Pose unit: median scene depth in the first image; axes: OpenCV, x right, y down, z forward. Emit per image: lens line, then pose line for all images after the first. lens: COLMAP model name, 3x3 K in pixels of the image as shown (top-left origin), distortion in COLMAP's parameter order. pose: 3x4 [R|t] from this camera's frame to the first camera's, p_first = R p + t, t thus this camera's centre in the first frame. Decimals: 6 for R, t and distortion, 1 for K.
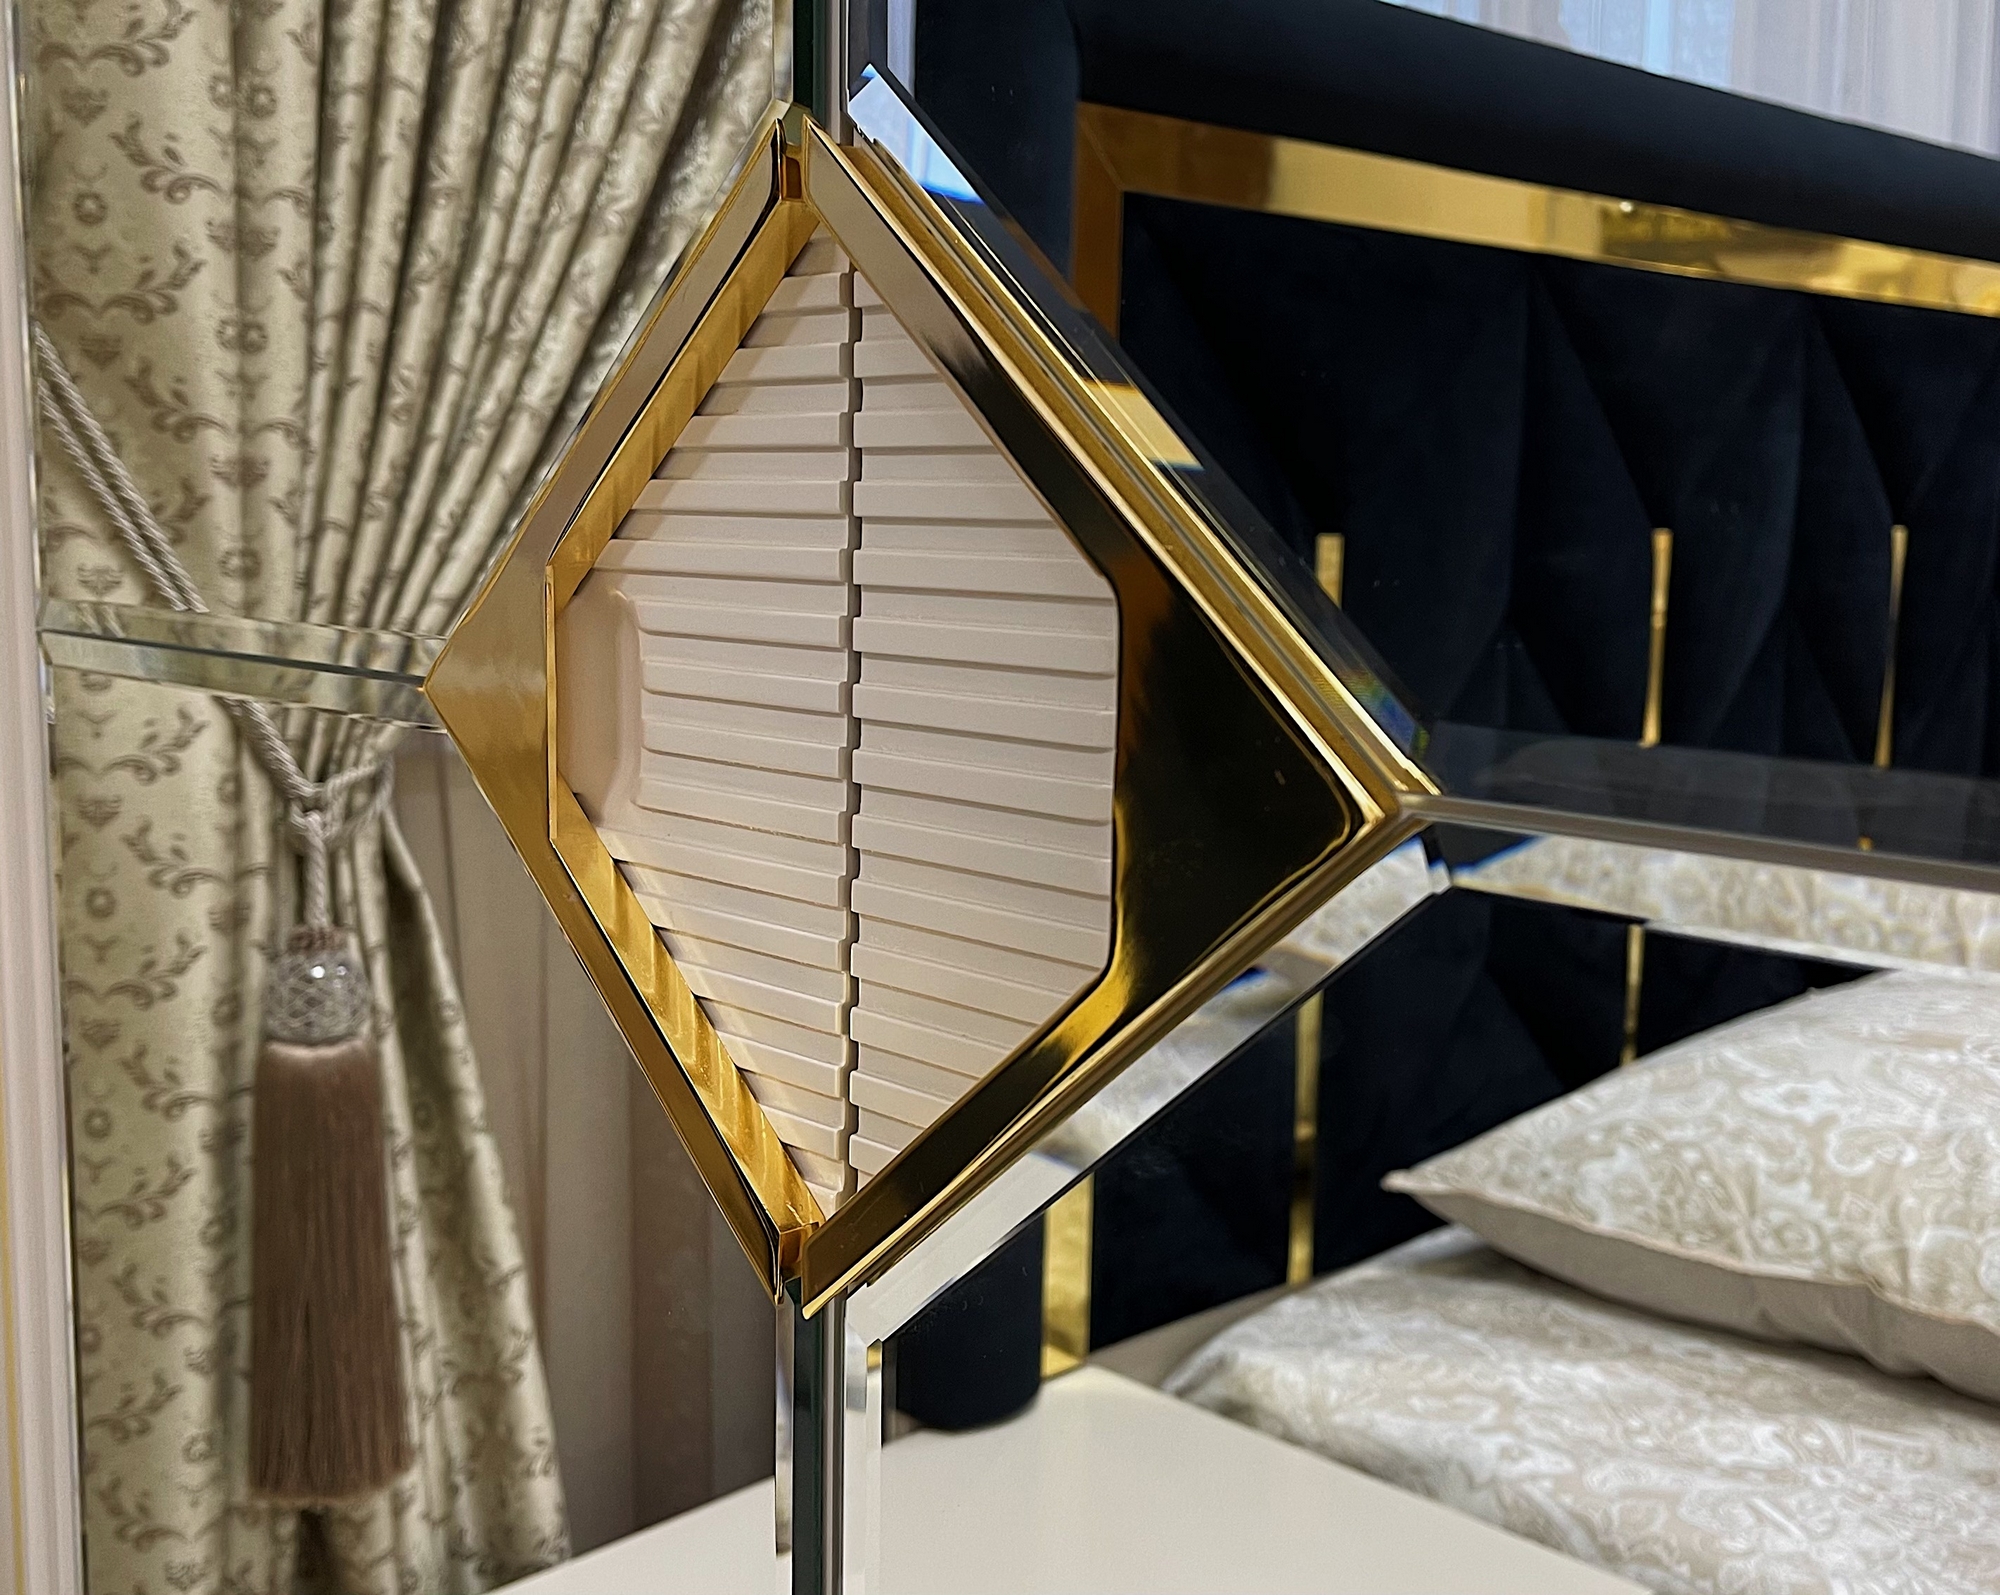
lens RADIAL K [[2173.5, 0, 1000.0], [0, 2173.5, 797.5], [0, 0, 1]] dist [-0.004317, 0.018715]
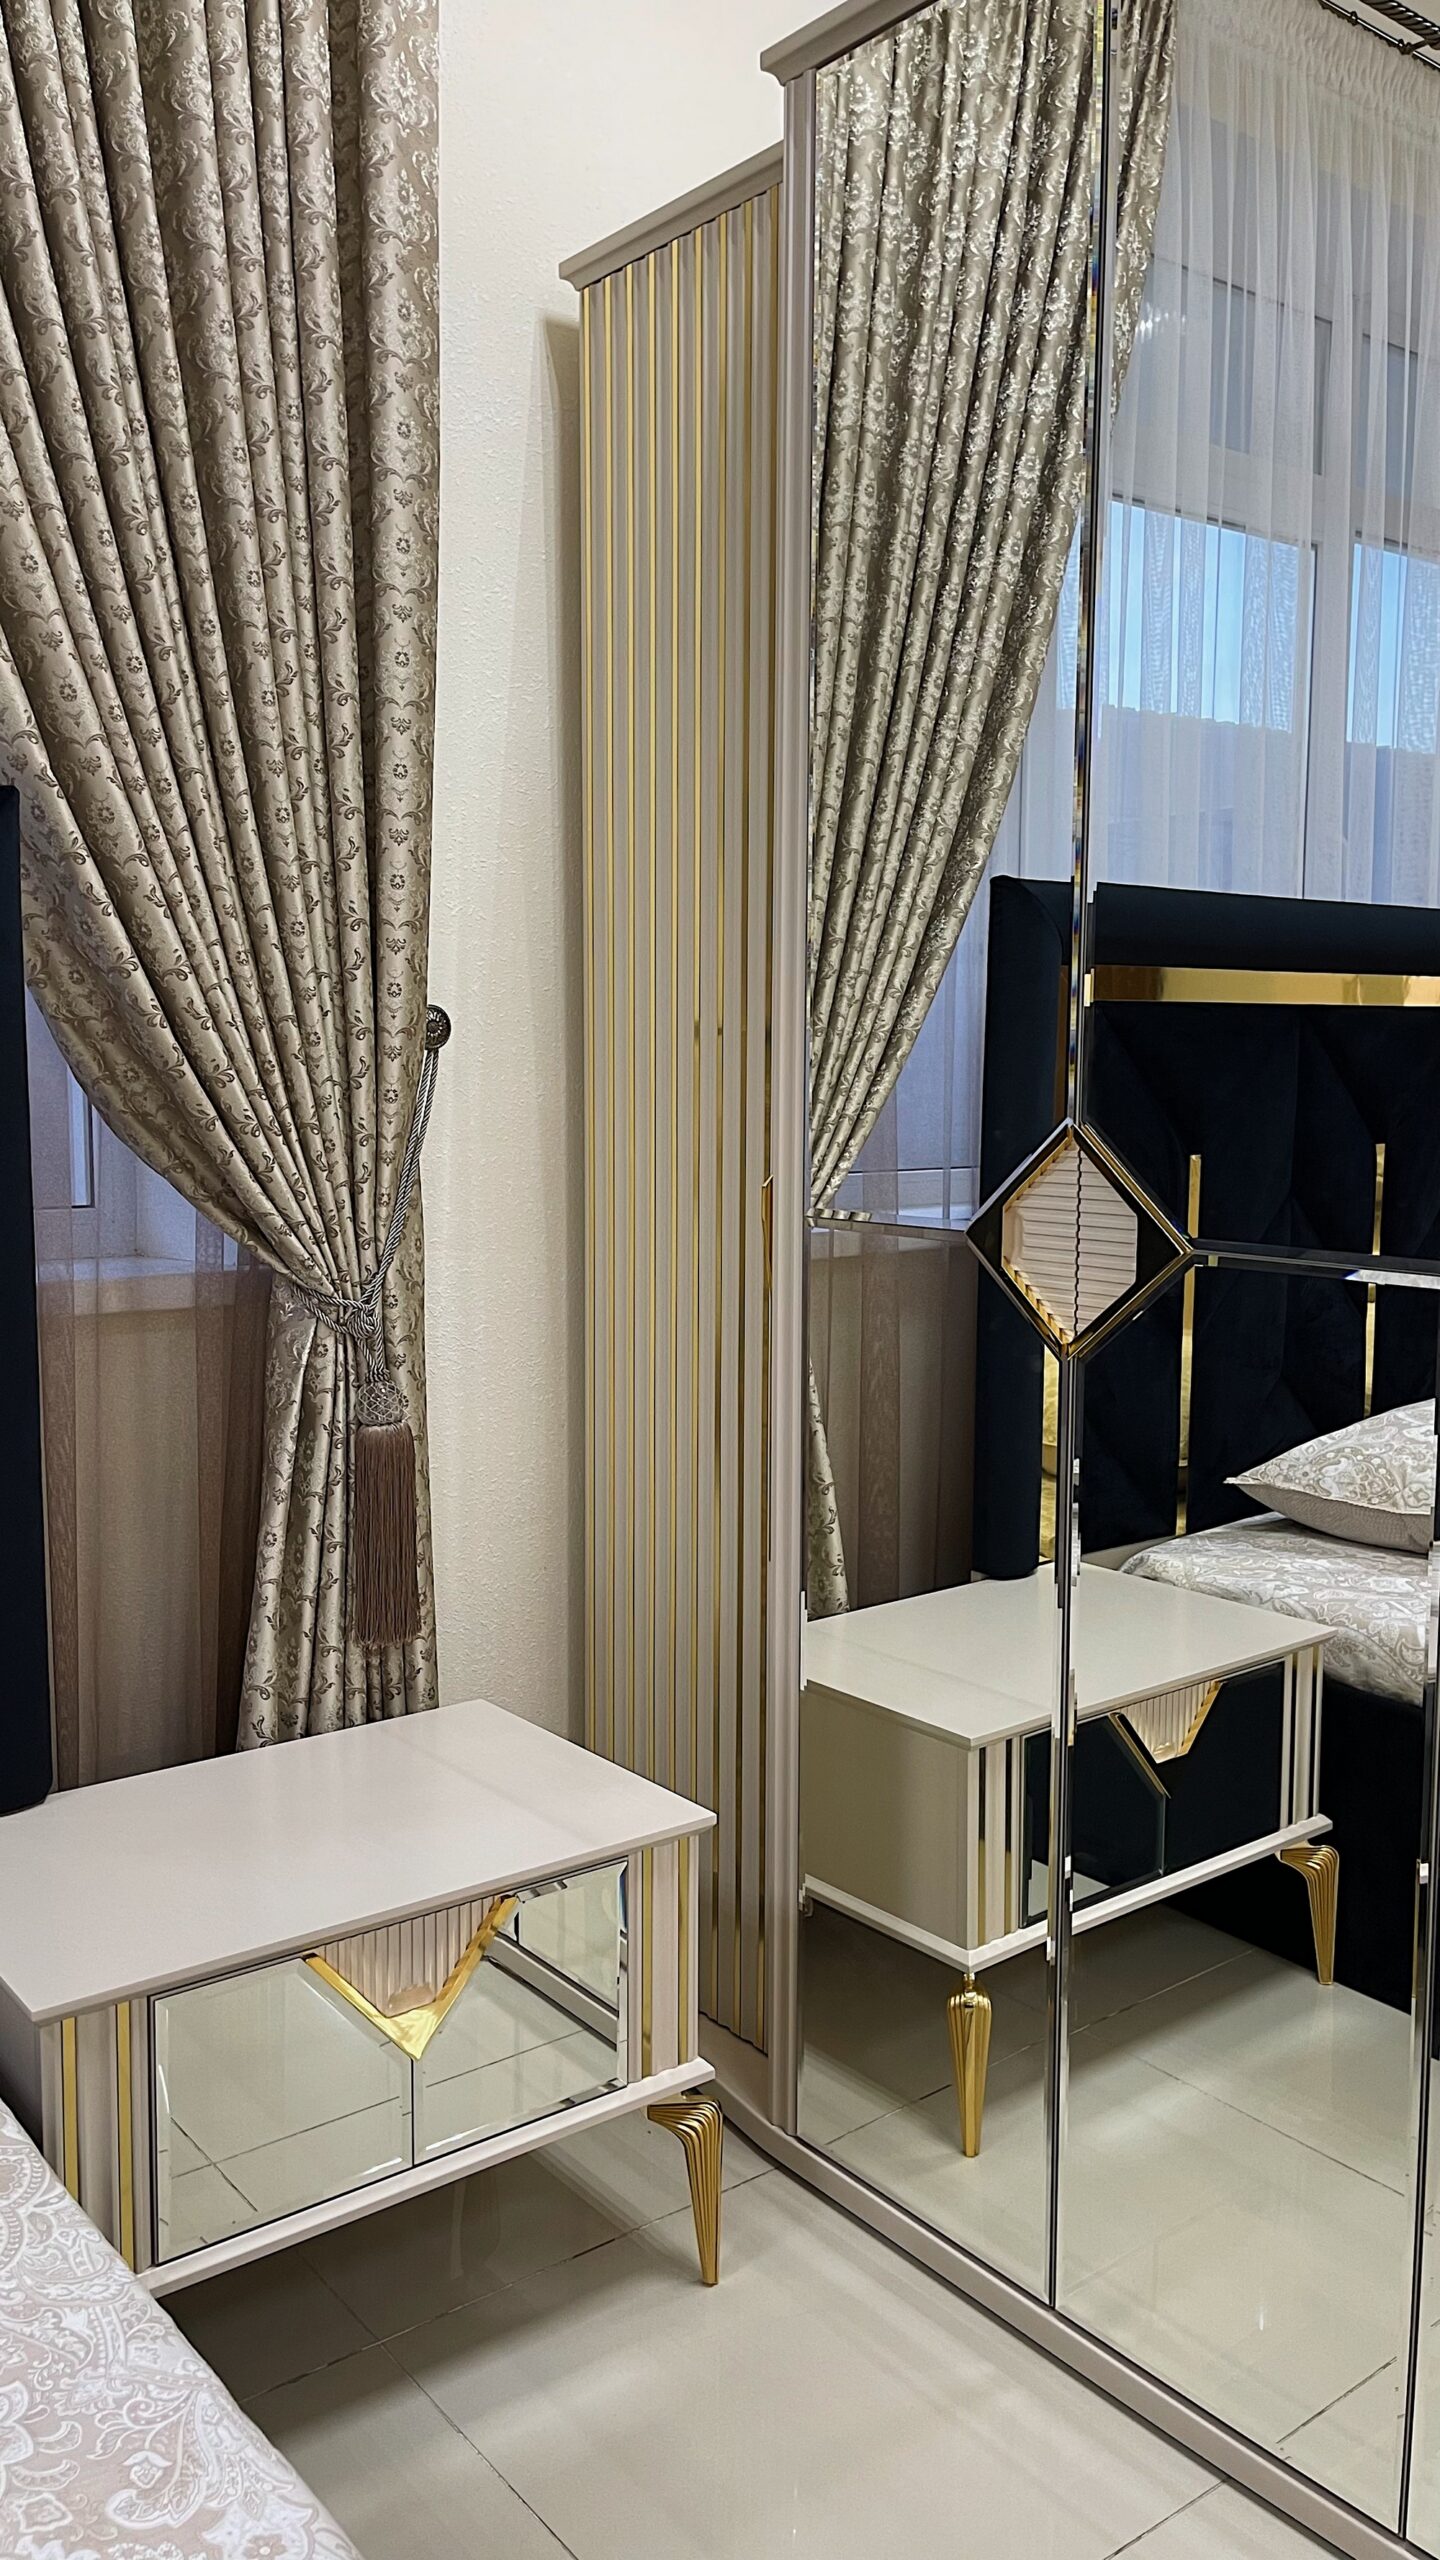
lens RADIAL K [[1979.8, 0, 655.8], [0, 1979.8, 1319.1], [0, 0, 1]] dist [0.003698, -0.000074]
pose [[0.991576, 0.004683, -0.129438, -0.128371], [-0.005621, 0.999961, -0.006883, 0.053876], [0.129401, 0.007553, 0.991564, -1.055502]]
